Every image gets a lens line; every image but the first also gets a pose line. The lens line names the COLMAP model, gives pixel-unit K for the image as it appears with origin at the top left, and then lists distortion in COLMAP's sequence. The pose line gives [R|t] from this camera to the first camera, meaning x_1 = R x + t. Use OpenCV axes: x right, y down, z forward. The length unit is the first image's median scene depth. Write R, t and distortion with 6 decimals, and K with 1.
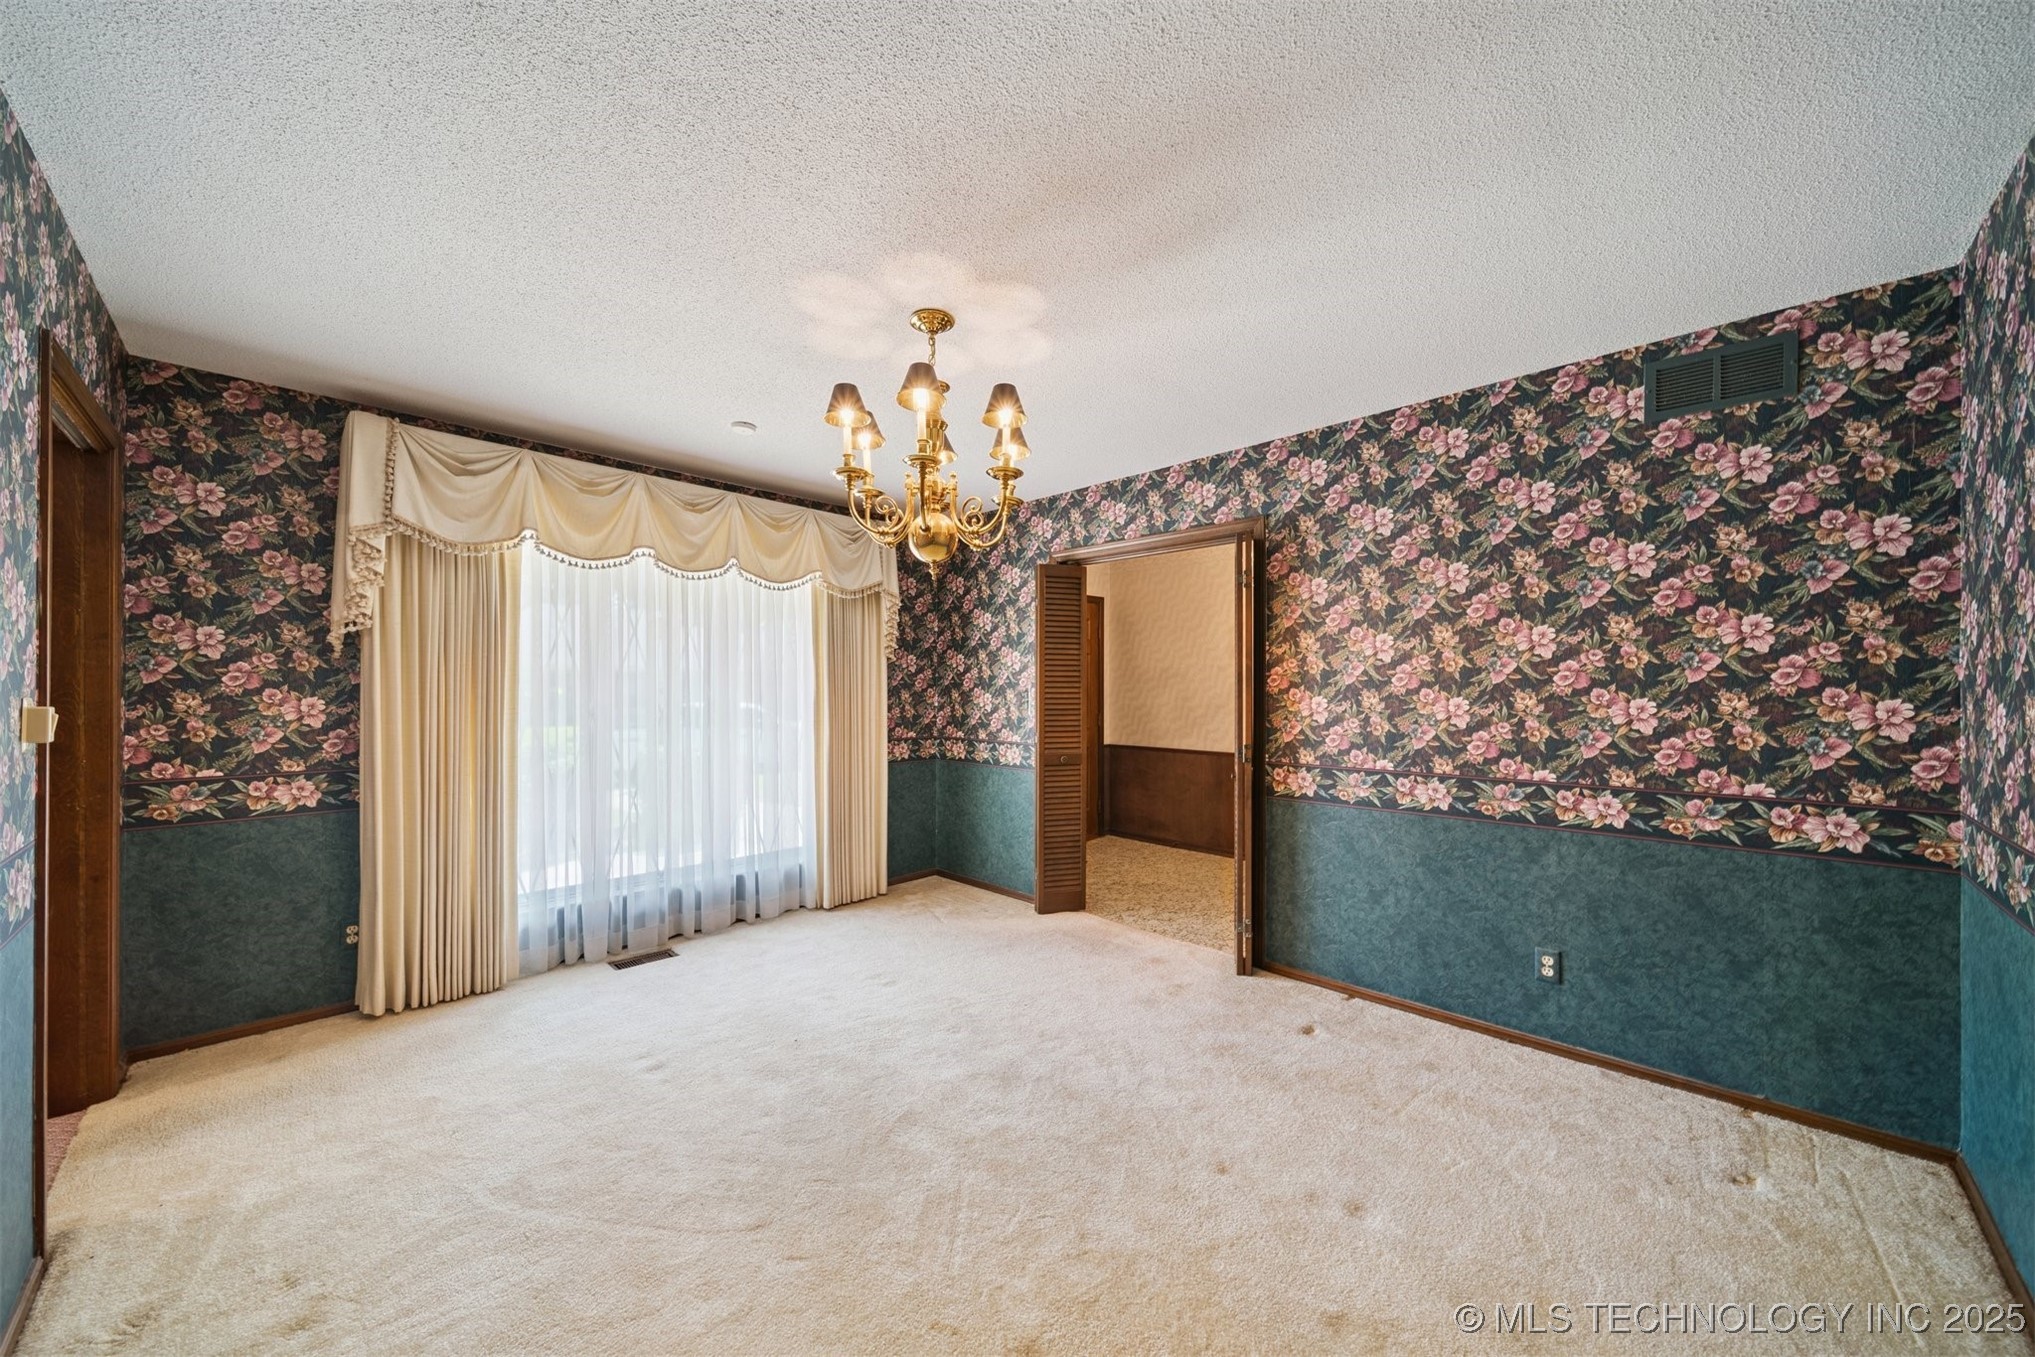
lens RADIAL K [[721.6, 0, 1013.2], [0, 721.6, 682.8], [0, 0, 1]] dist [0.005694, -0.001053]
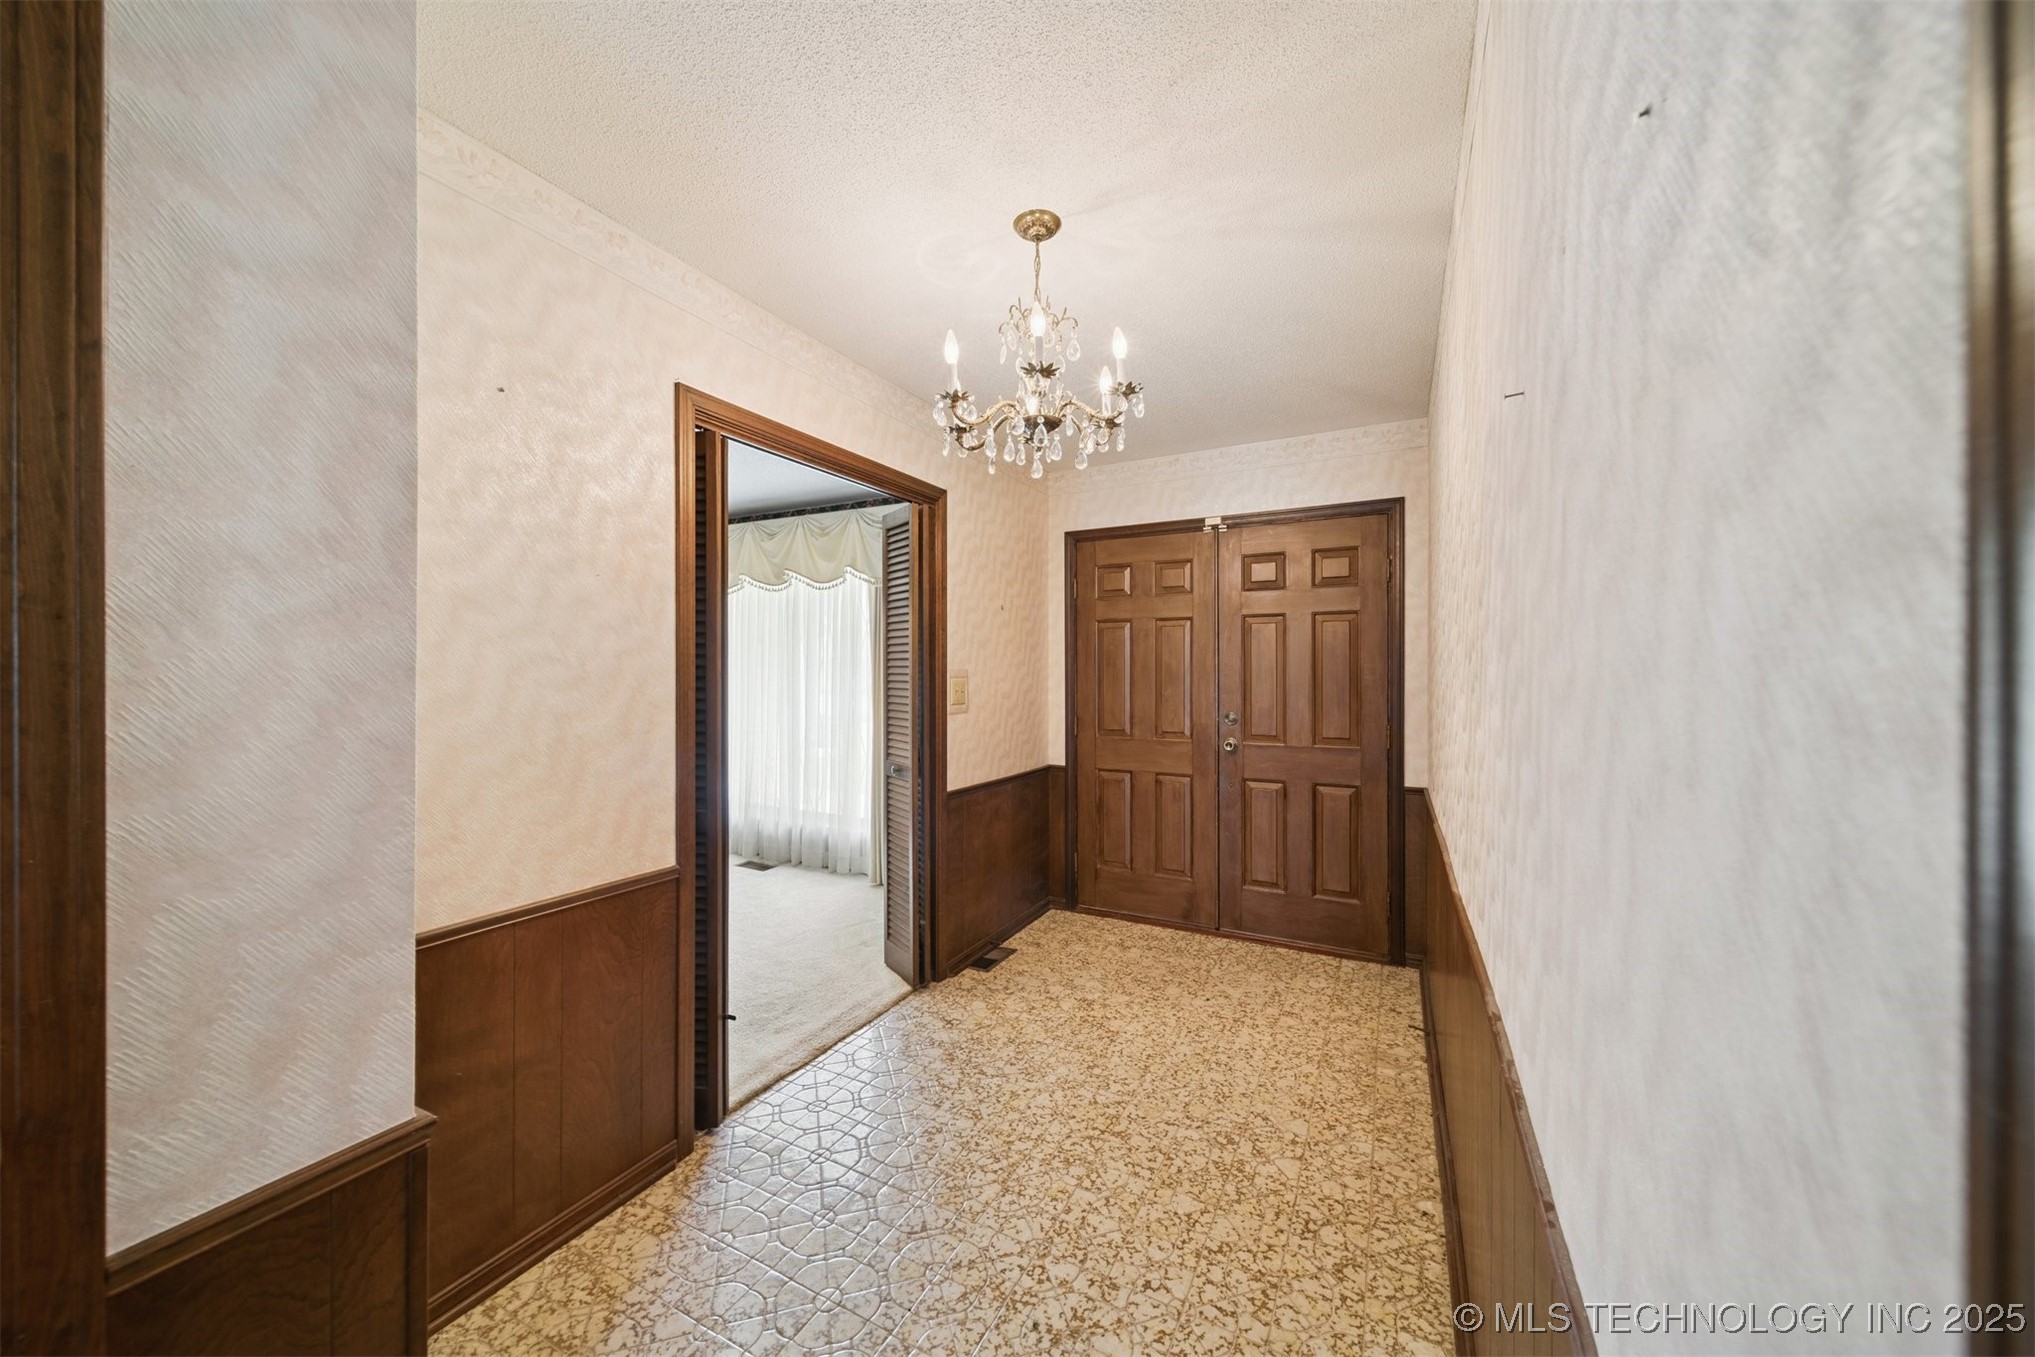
lens RADIAL K [[721.6, 0, 1012.0], [0, 721.6, 675.0], [0, 0, 1]] dist [0.005694, -0.001053]
pose [[0.303482, 0.005533, -0.952821, 0.810668], [-0.000698, 0.999984, 0.005584, 0.001223], [0.952837, -0.001029, 0.303481, 0.880541]]
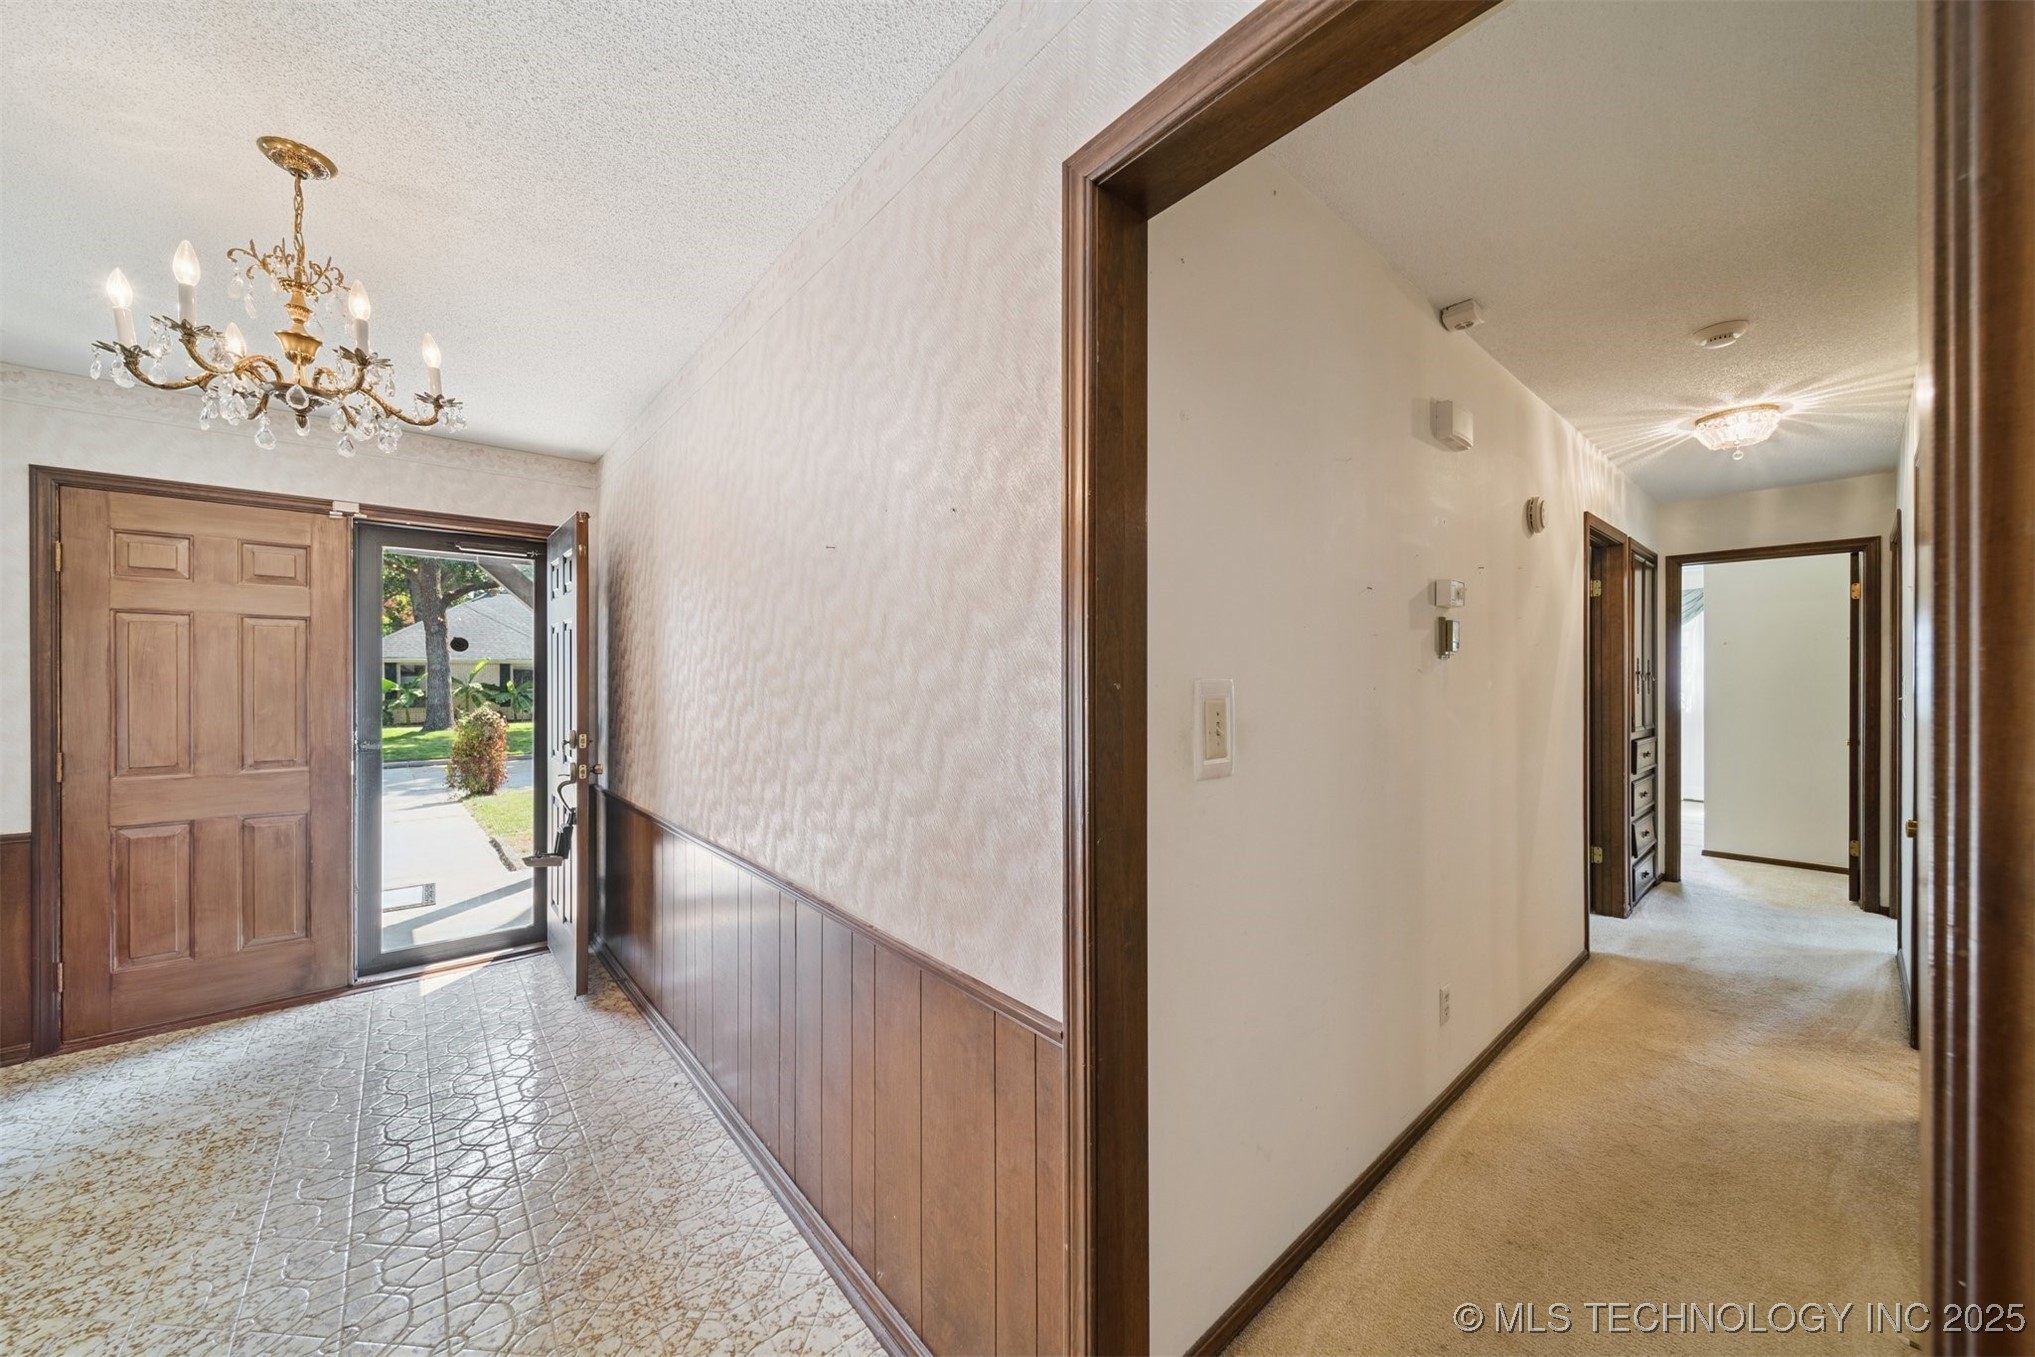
lens RADIAL K [[721.6, 0, 1011.5], [0, 721.6, 681.5], [0, 0, 1]] dist [0.005694, -0.001053]
pose [[0.997544, -0.000117, -0.070045, 0.787240], [0.000344, 0.999995, 0.003229, -0.002336], [0.070045, -0.003245, 0.997539, 0.681228]]
